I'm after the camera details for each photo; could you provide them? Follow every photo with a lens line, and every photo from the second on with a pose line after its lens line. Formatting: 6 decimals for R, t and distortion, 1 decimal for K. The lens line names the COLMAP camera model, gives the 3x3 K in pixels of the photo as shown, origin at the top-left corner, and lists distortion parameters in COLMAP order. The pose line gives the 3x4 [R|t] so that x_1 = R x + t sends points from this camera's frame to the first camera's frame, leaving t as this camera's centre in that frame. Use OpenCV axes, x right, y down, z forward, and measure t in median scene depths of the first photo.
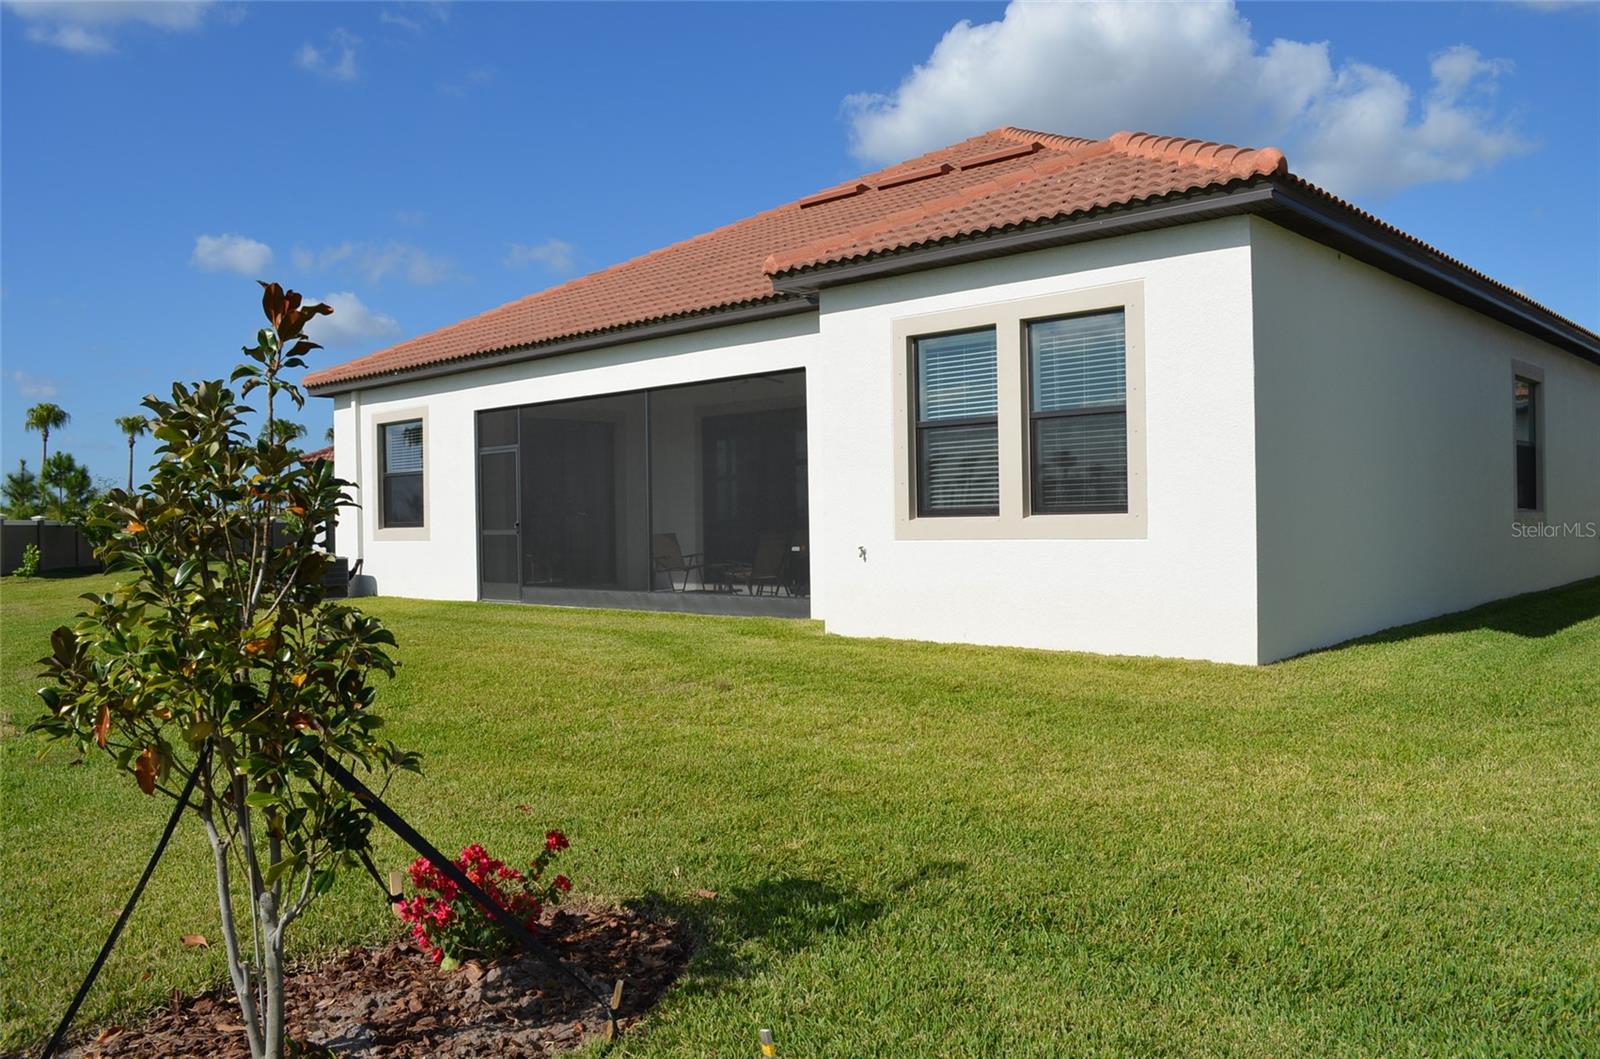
lens RADIAL K [[1295.4, 0, 800.0], [0, 1295.4, 529.5], [0, 0, 1]] dist [-0.059028, -0.000315]
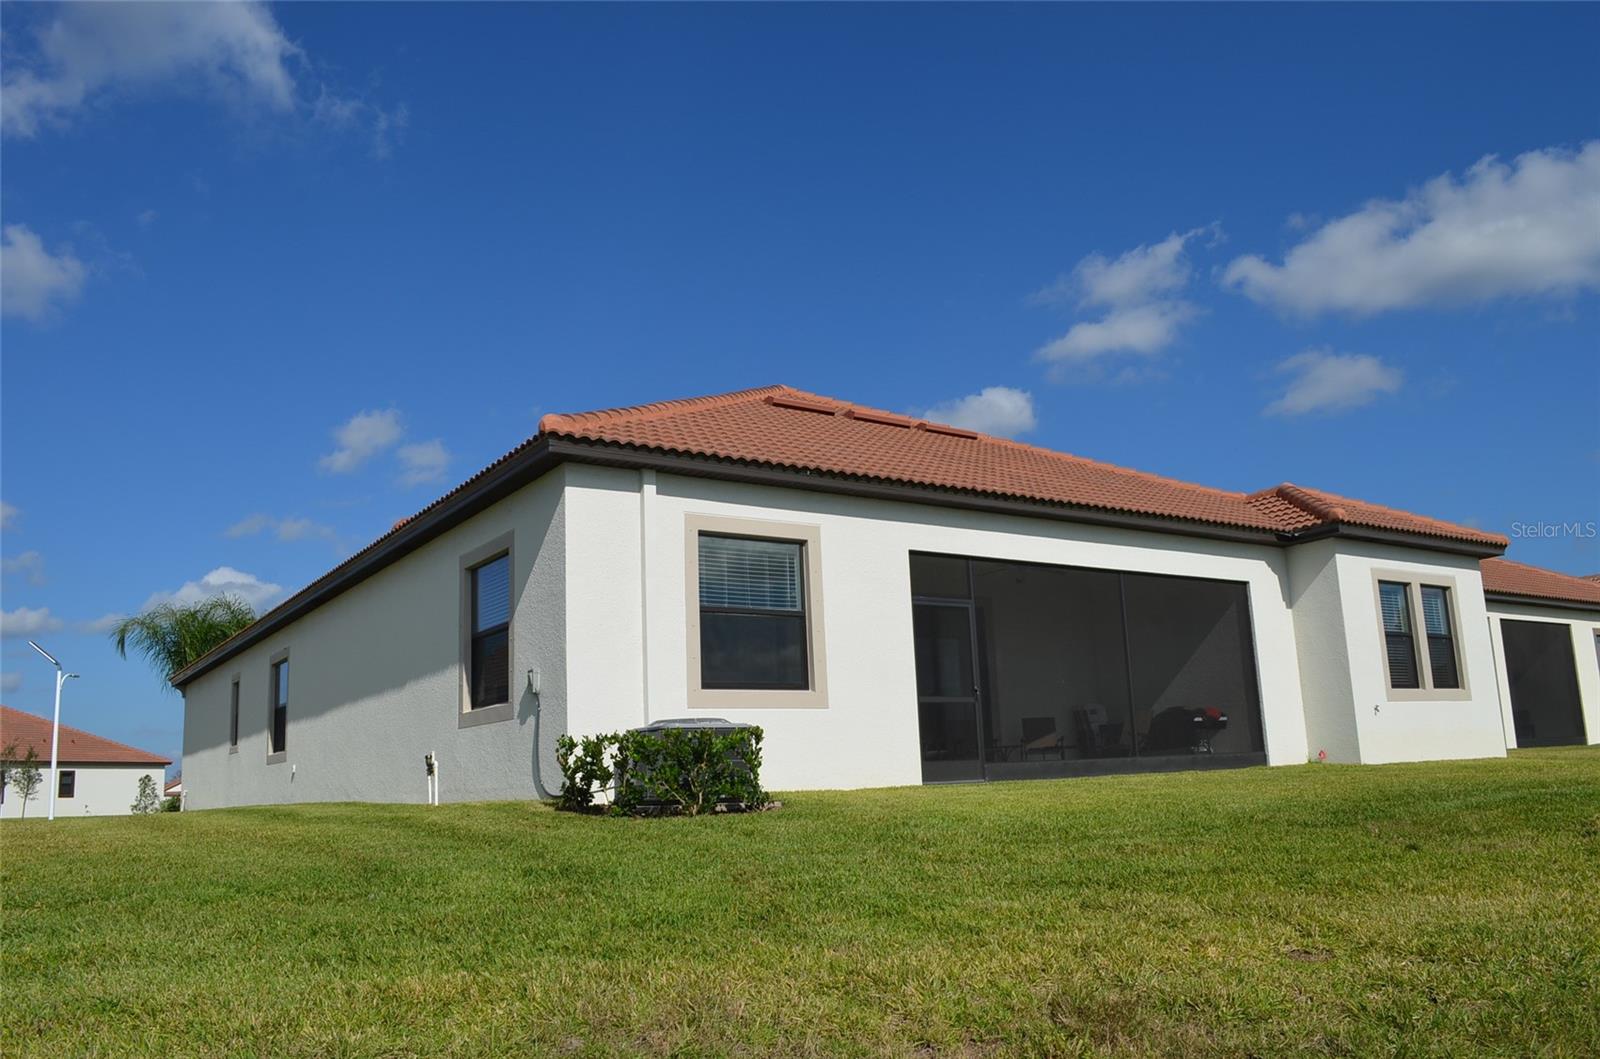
lens RADIAL K [[1211.0, 0, 800.0], [0, 1211.0, 529.5], [0, 0, 1]] dist [0.001349, 0.001250]
pose [[0.173226, 0.184768, 0.967395, -1.057505], [0.035104, 0.980462, -0.193549, 0.043706], [-0.984256, 0.067488, 0.163356, 0.985235]]
